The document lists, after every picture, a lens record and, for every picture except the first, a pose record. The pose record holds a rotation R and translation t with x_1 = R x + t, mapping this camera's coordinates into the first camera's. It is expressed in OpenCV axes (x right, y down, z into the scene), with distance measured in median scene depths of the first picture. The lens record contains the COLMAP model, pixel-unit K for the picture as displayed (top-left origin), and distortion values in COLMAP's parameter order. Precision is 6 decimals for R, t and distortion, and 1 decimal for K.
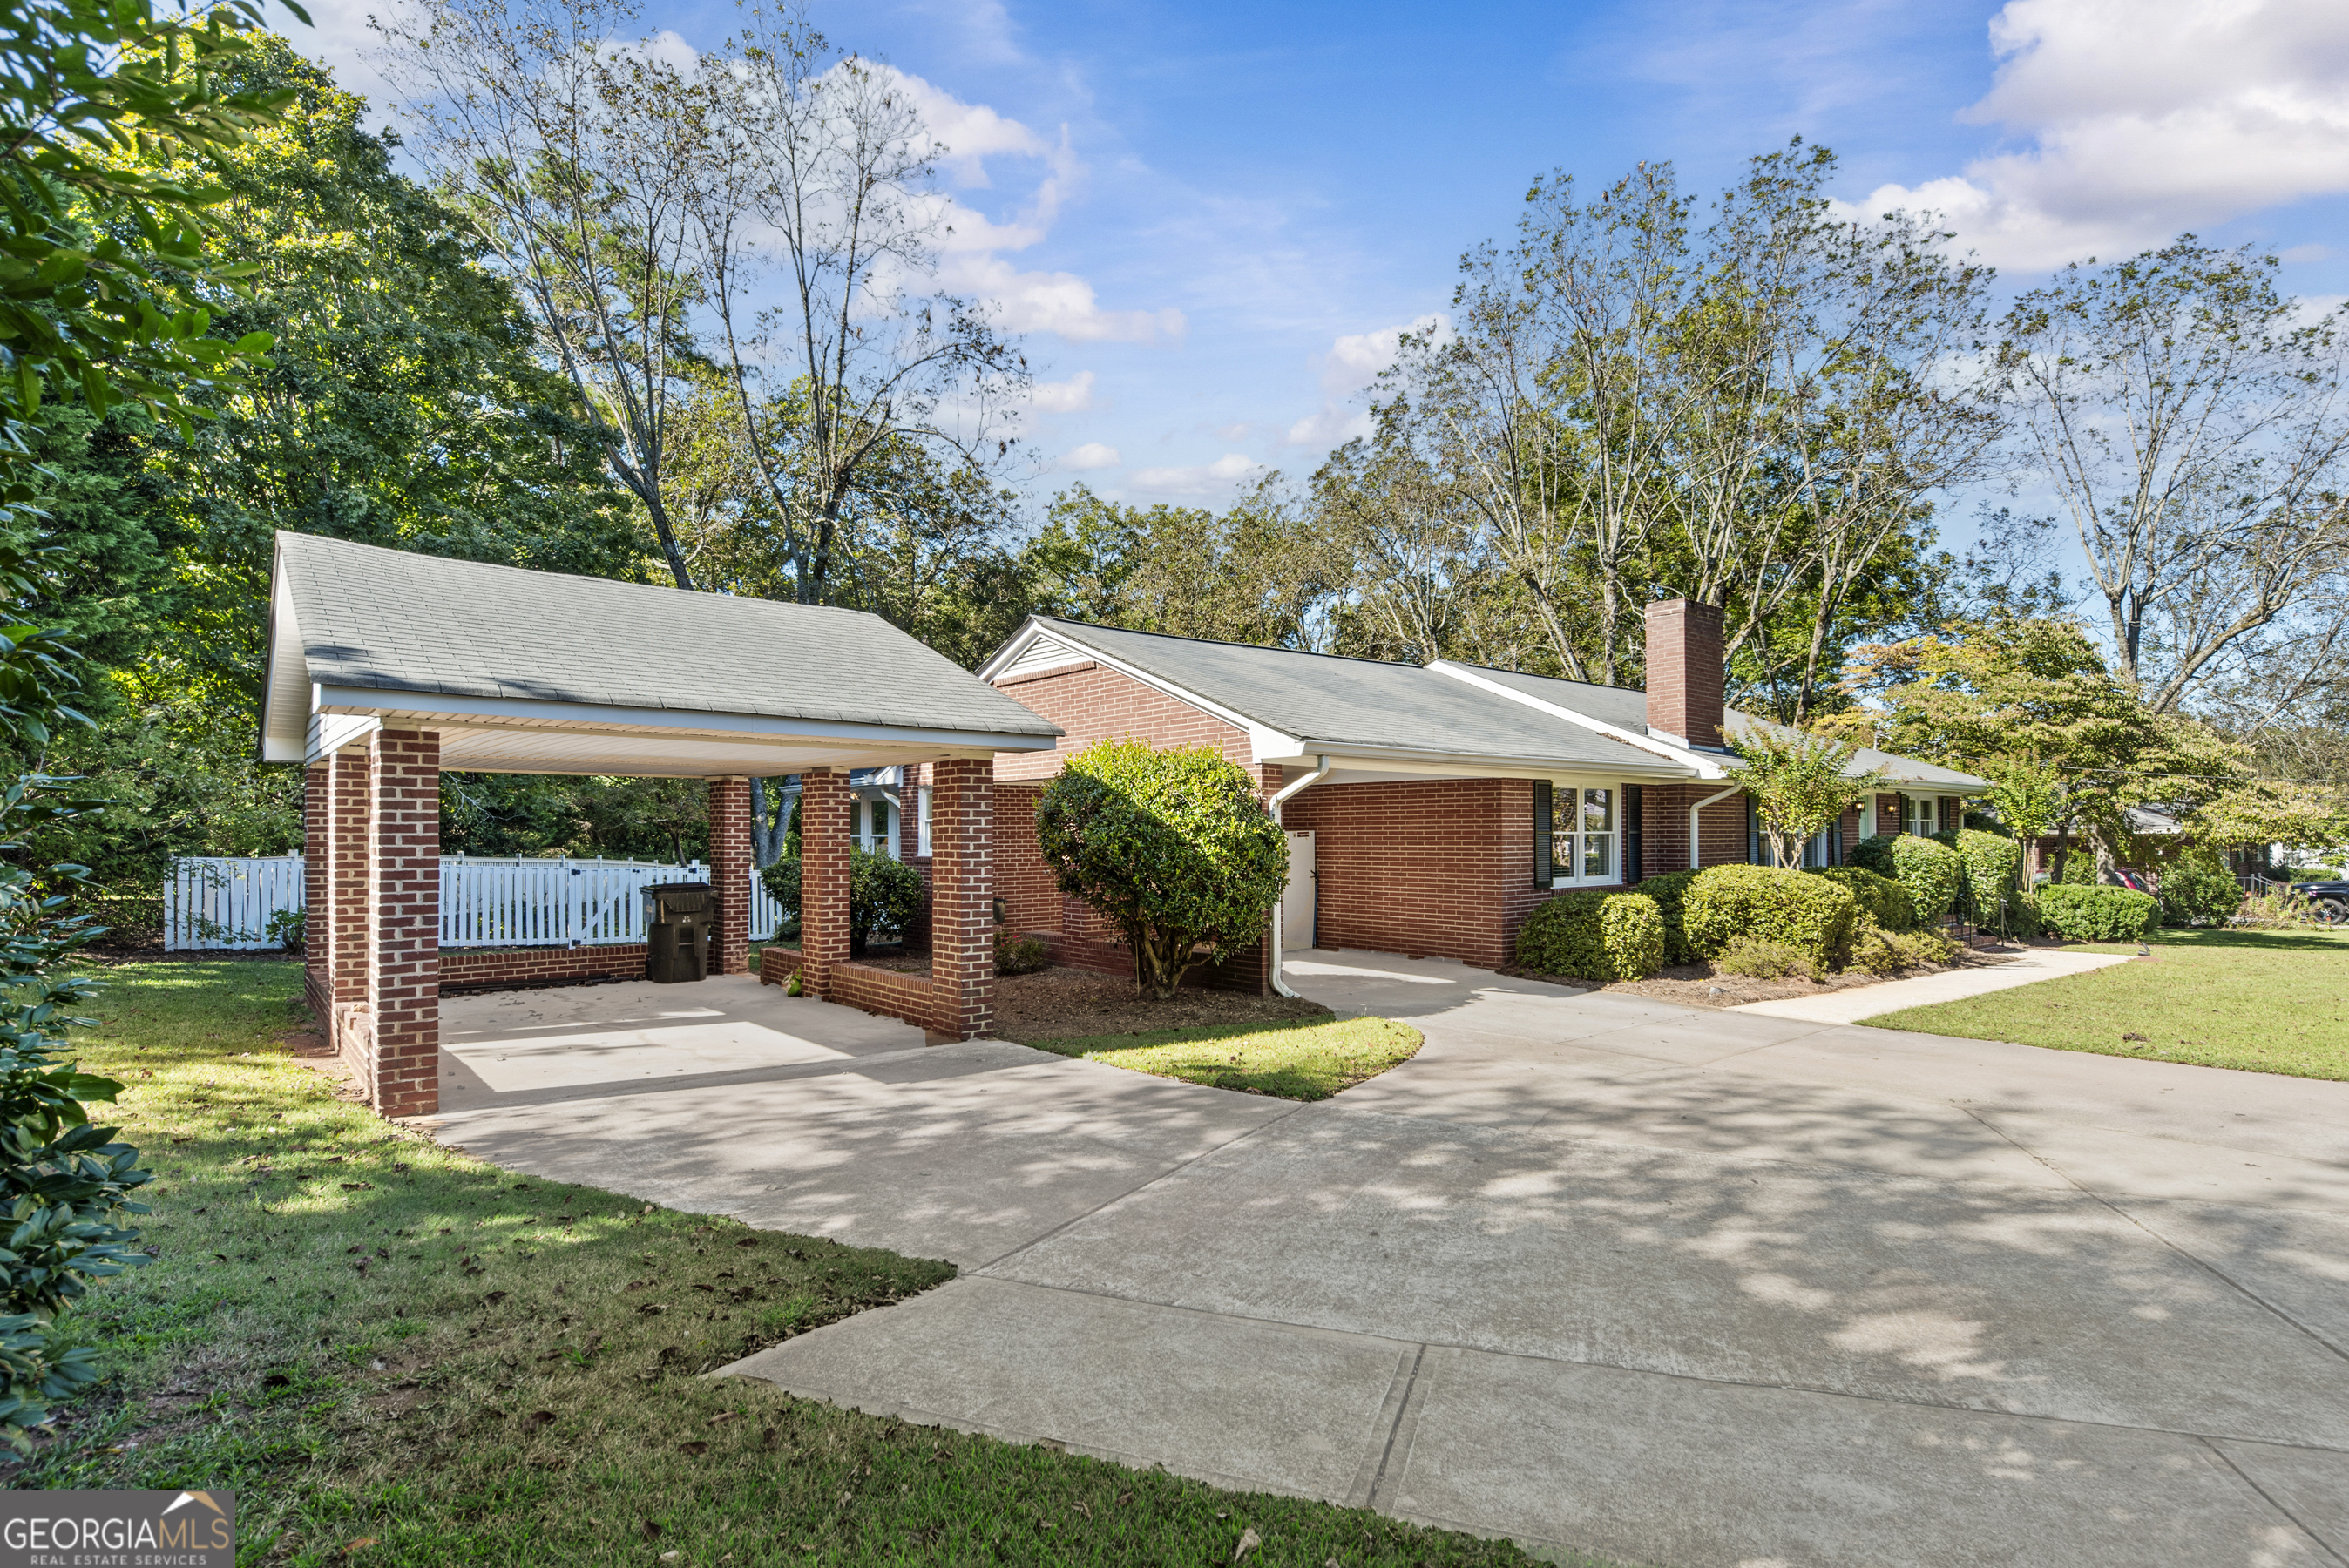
lens RADIAL K [[1171.8, 0, 1191.0], [0, 1171.8, 795.0], [0, 0, 1]] dist [0.007057, -0.002345]
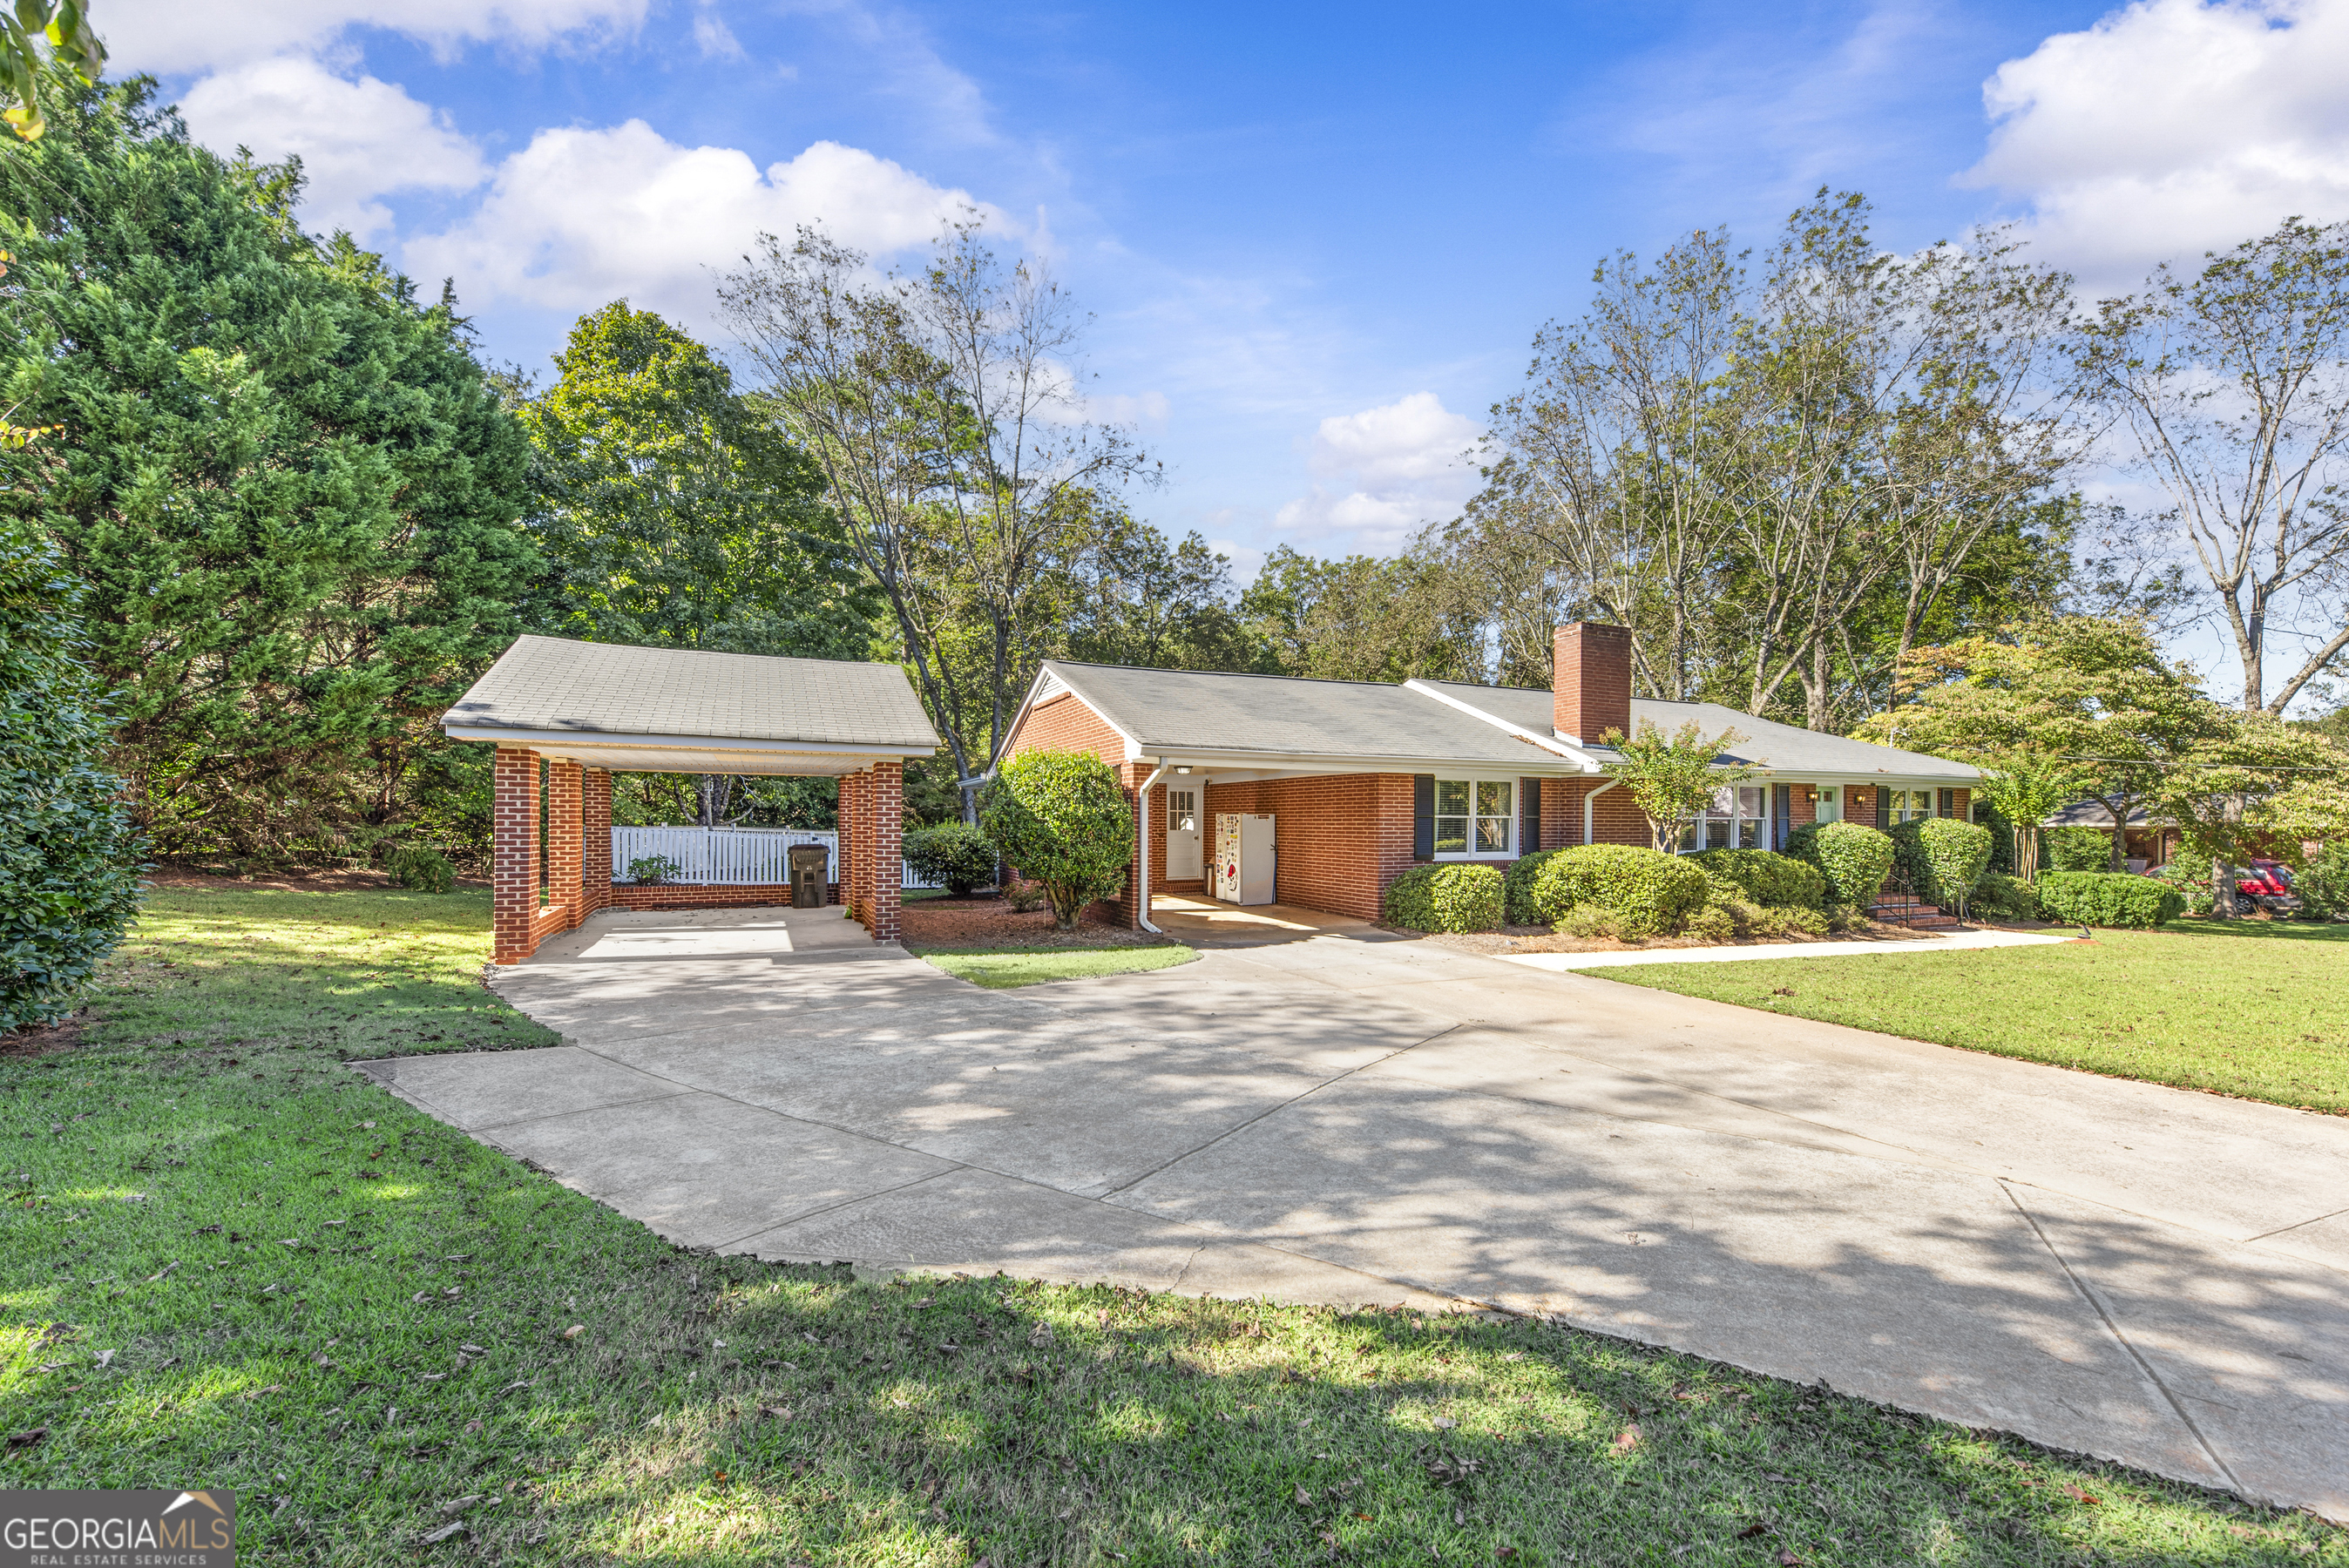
lens RADIAL K [[929.3, 0, 1170.2], [0, 929.3, 802.6], [0, 0, 1]] dist [0.007972, -0.001057]
pose [[0.959581, 0.002552, -0.281421, 0.285580], [0.001297, 0.999908, 0.013492, 0.003406], [0.281430, -0.013312, 0.959490, -0.031711]]
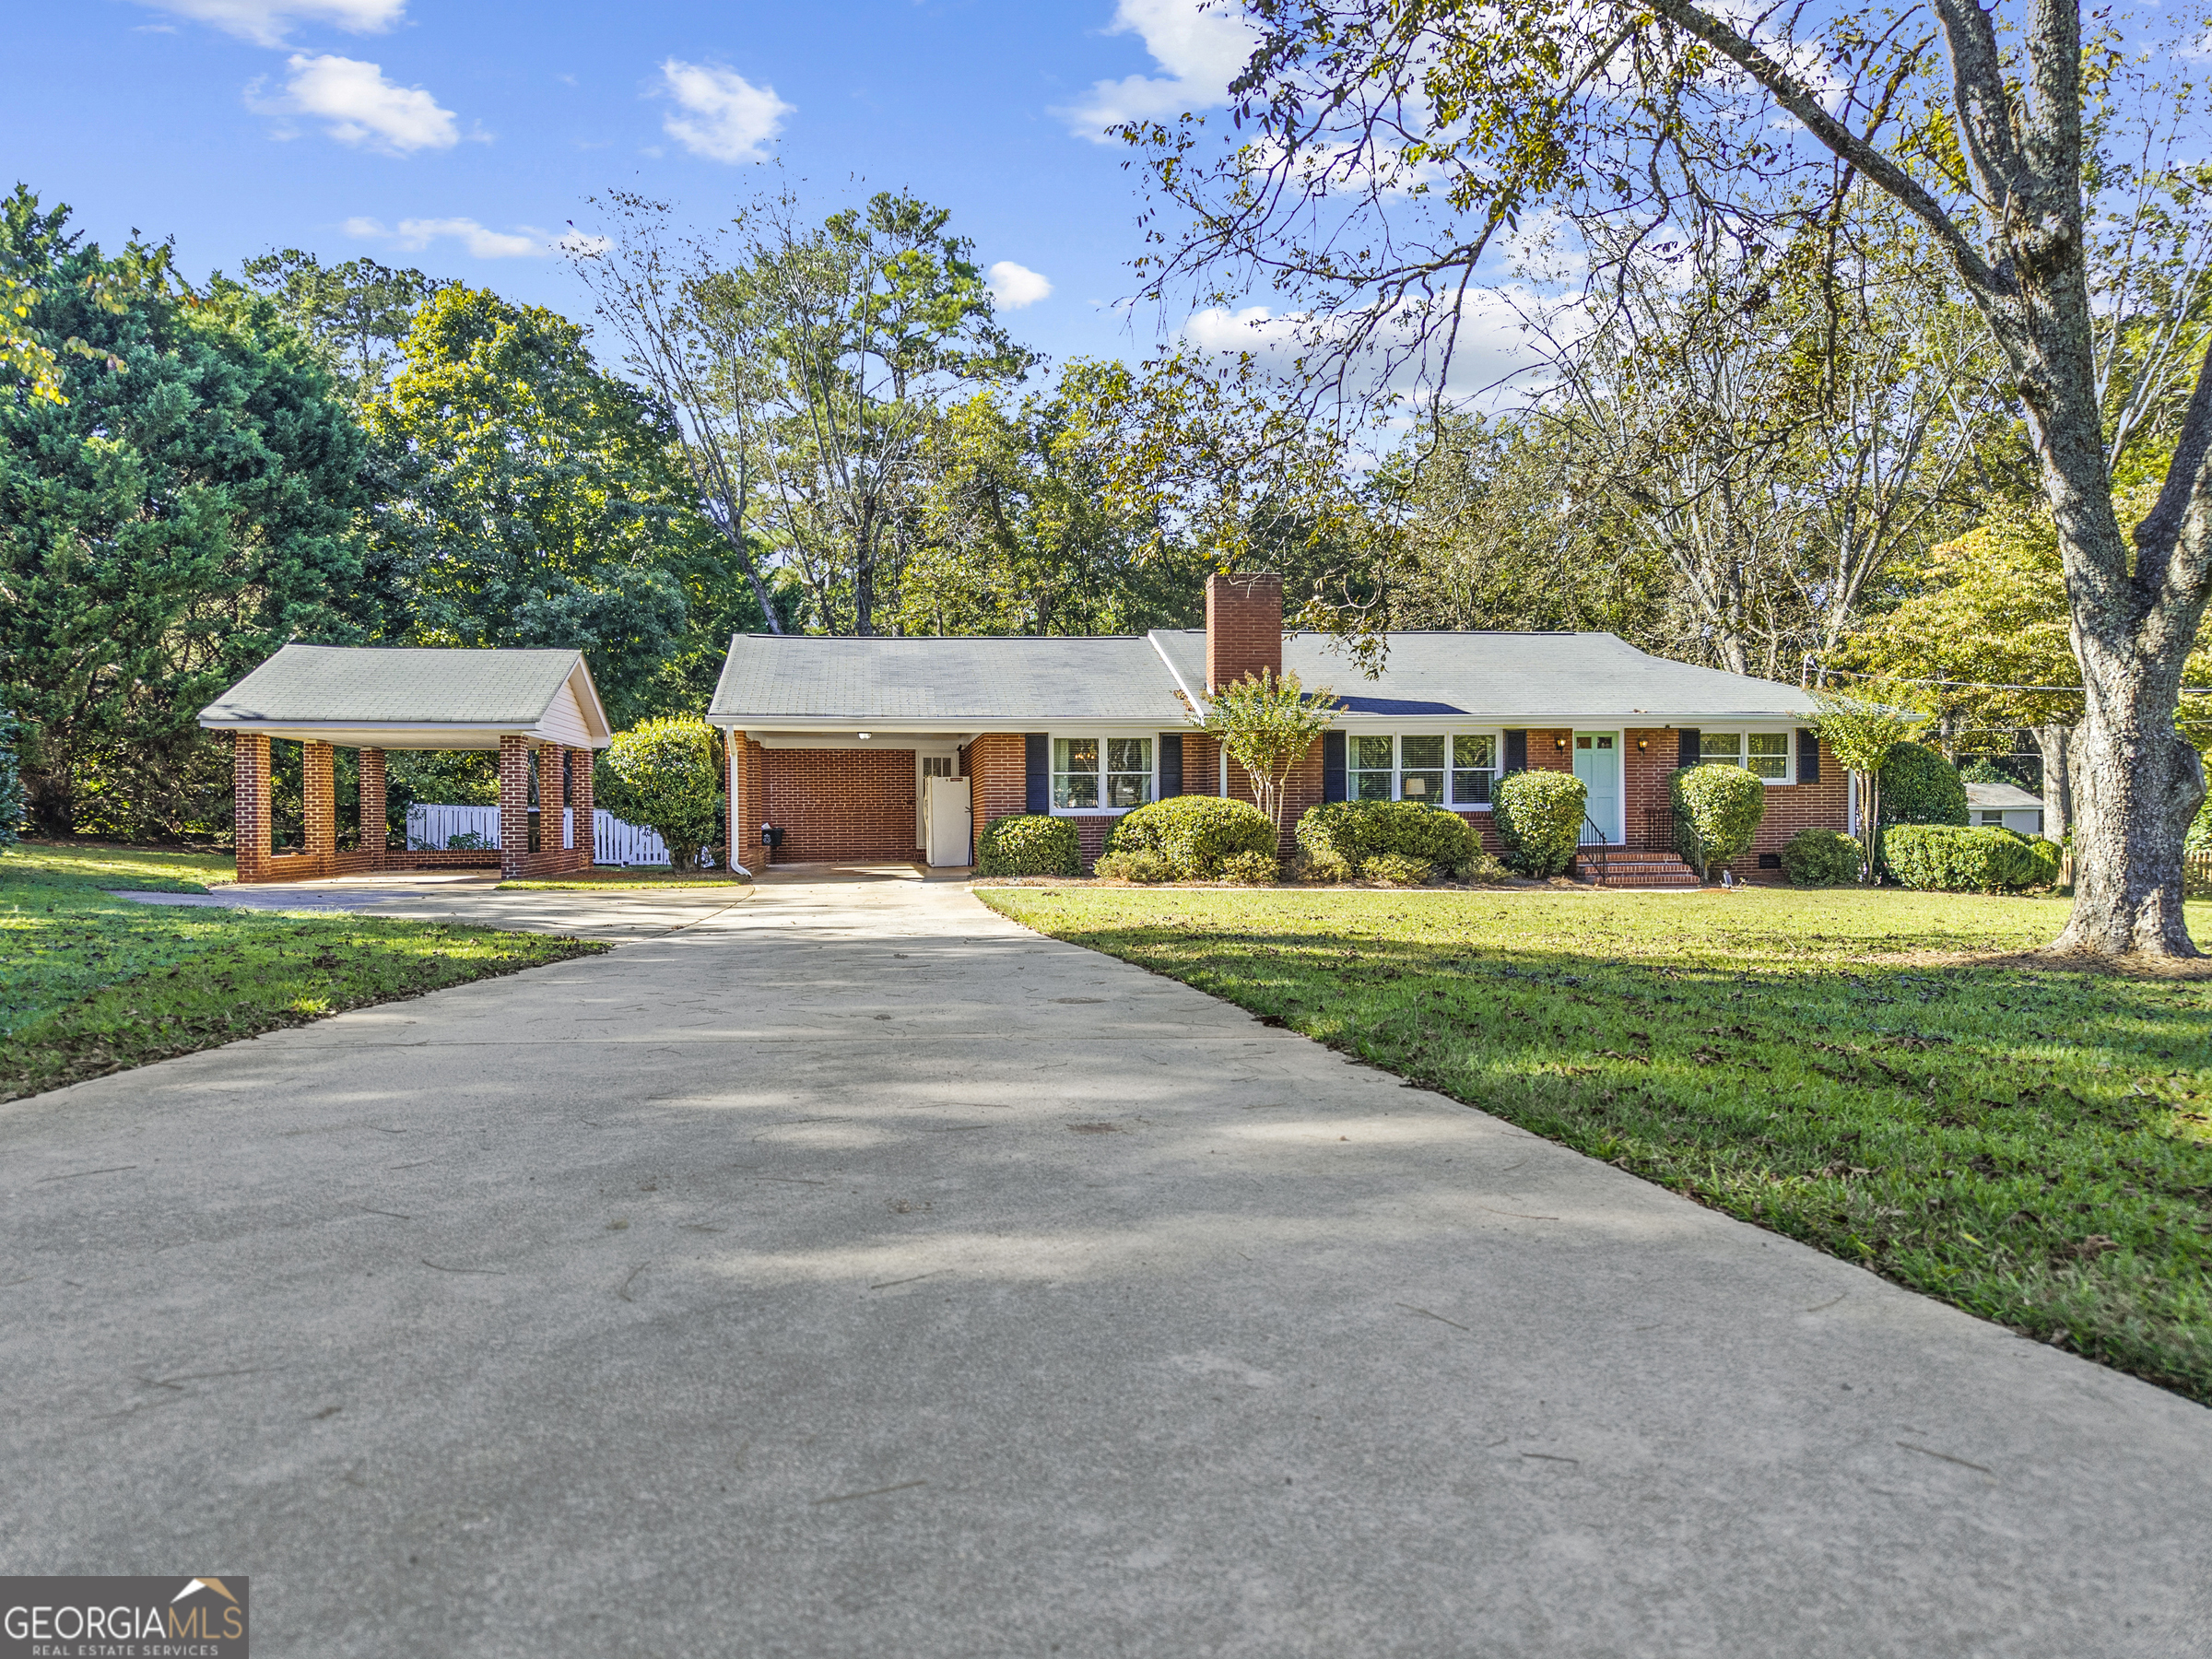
lens RADIAL K [[1496.4, 0, 1109.0], [0, 1496.4, 789.4], [0, 0, 1]] dist [0.021513, -0.010398]
pose [[0.851845, -0.015103, -0.523576, 1.115278], [0.024831, 0.999625, 0.011564, 0.030689], [0.523204, -0.022852, 0.851901, -0.346280]]
